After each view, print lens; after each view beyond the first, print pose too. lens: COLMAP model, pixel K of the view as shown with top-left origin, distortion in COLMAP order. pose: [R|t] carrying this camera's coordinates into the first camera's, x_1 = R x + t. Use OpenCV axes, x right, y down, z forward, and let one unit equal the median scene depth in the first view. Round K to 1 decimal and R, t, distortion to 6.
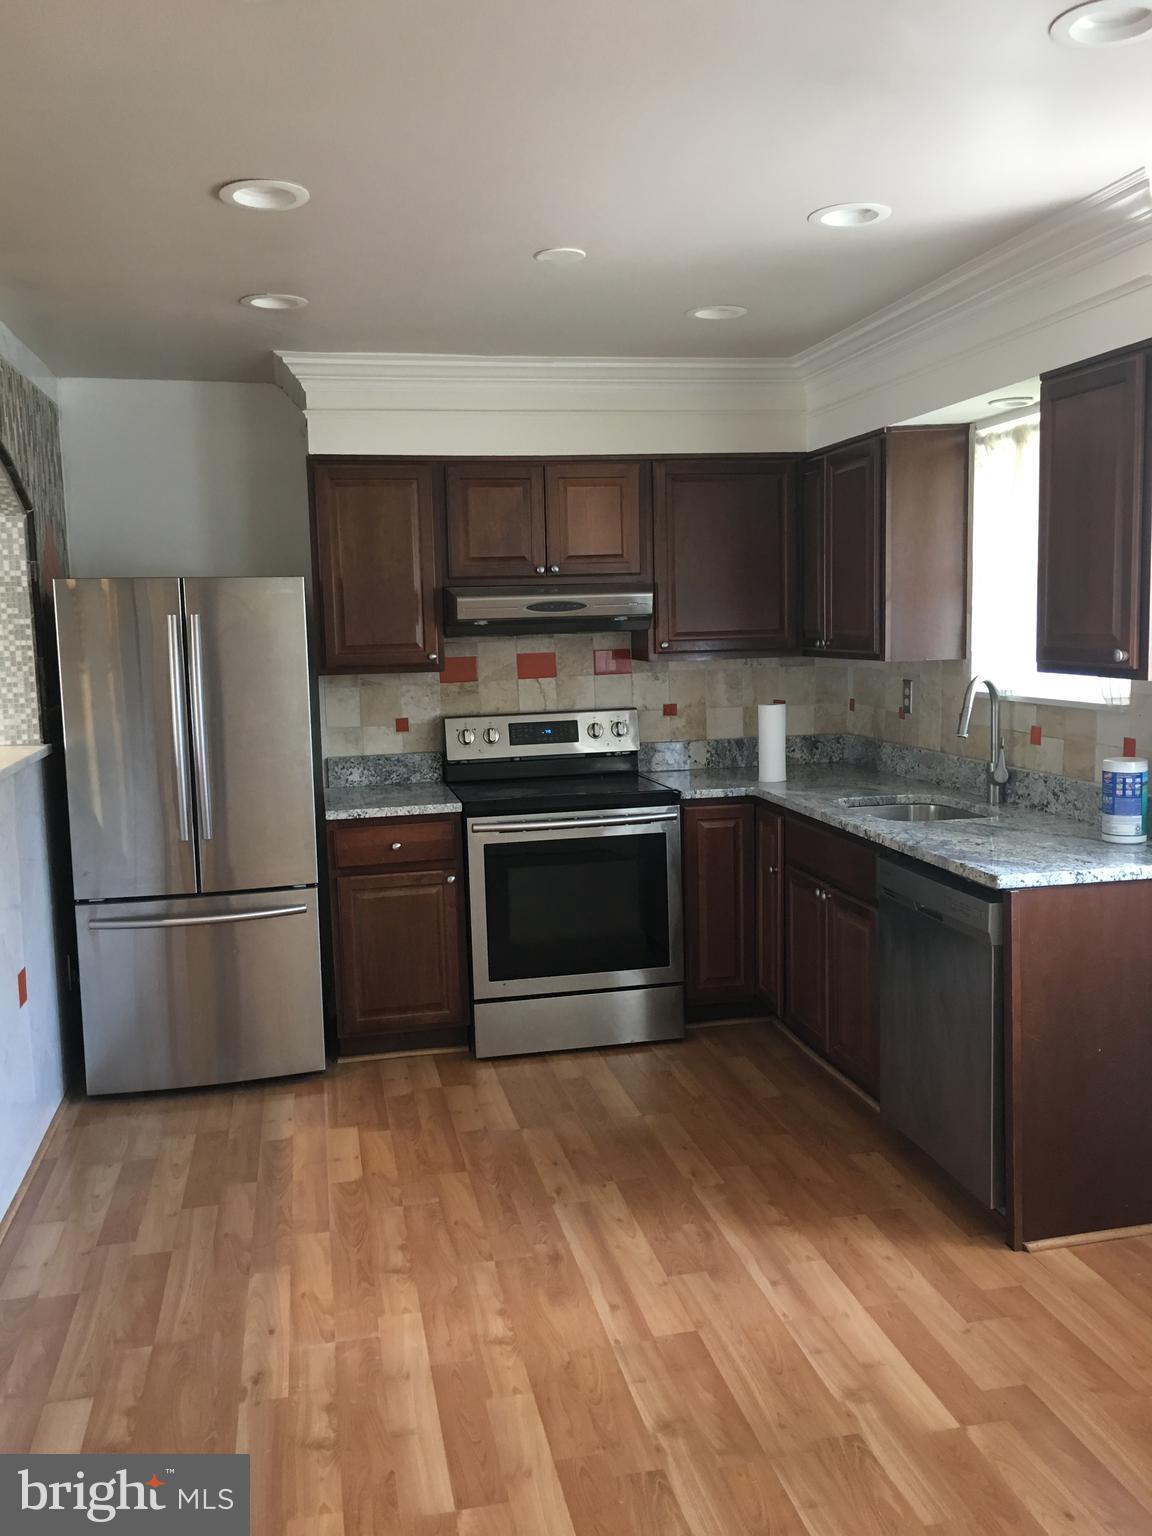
lens RADIAL K [[1328.6, 0, 587.3], [0, 1328.6, 764.7], [0, 0, 1]] dist [0.059409, -0.056954]
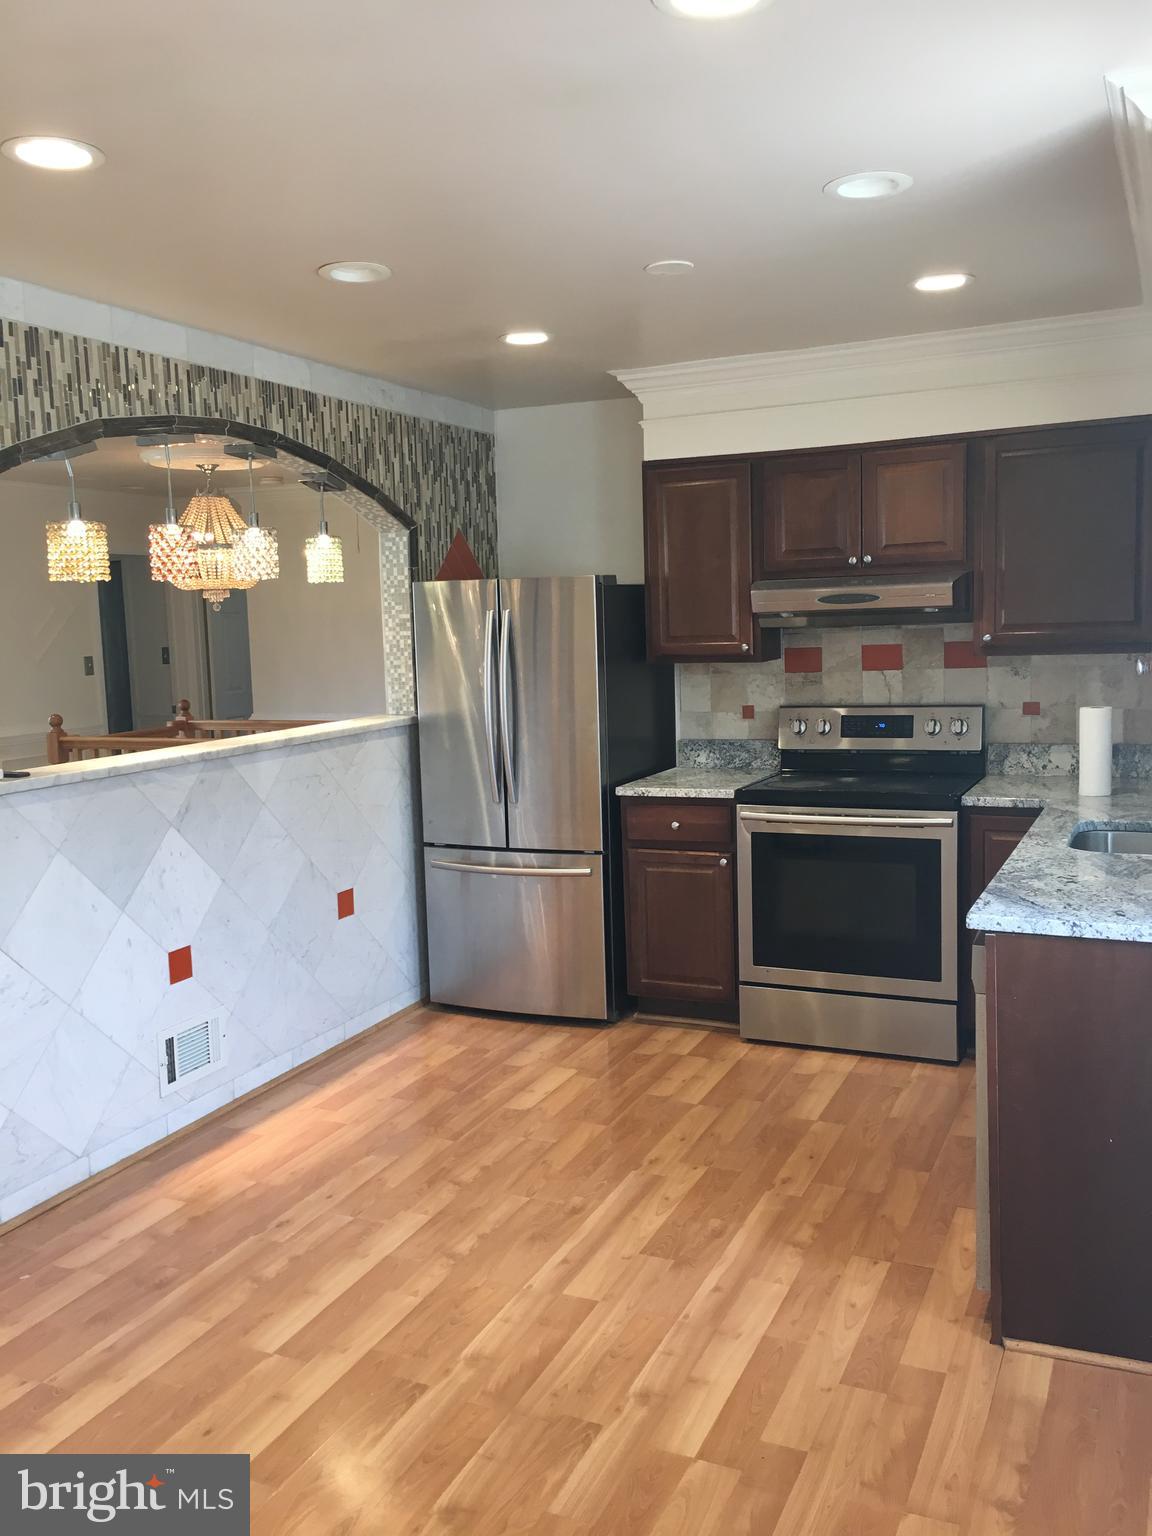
lens RADIAL K [[1328.6, 0, 572.7], [0, 1328.6, 767.0], [0, 0, 1]] dist [0.059409, -0.056954]
pose [[0.799625, 0.069774, -0.596432, 0.430016], [-0.057227, 0.997560, 0.039976, -0.023742], [0.597767, 0.002166, 0.801667, 0.094005]]
